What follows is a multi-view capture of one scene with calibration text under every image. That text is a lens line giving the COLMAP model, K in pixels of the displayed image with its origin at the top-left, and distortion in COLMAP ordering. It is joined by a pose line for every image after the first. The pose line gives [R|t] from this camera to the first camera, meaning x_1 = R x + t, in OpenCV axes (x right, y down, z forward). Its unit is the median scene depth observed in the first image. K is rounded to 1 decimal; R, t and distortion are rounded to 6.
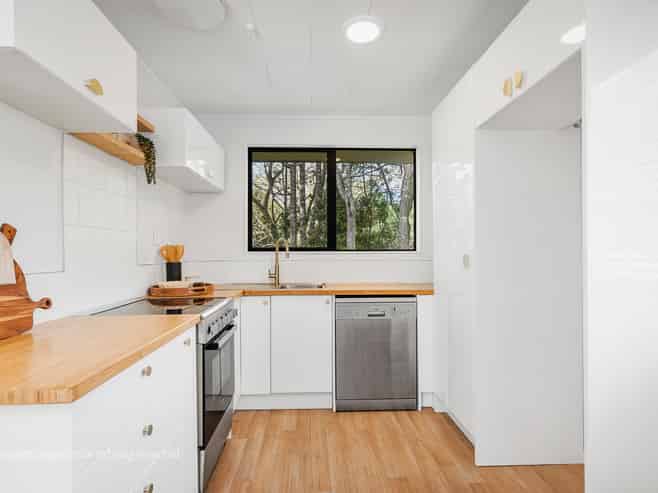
lens RADIAL K [[339.5, 0, 325.0], [0, 339.5, 251.5], [0, 0, 1]] dist [-0.005392, 0.001053]
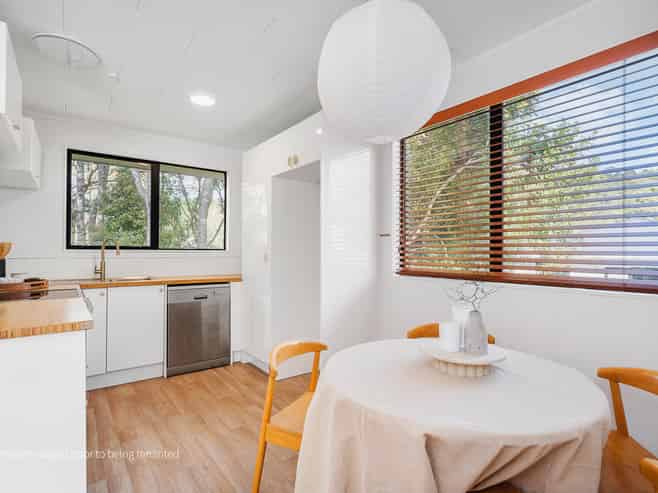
lens RADIAL K [[339.5, 0, 328.0], [0, 339.5, 249.2], [0, 0, 1]] dist [-0.005392, 0.001053]
pose [[0.818558, 0.010496, 0.574328, -0.200254], [-0.007768, 0.999944, -0.007203, 0.000965], [-0.574372, 0.001435, 0.818593, -0.364854]]
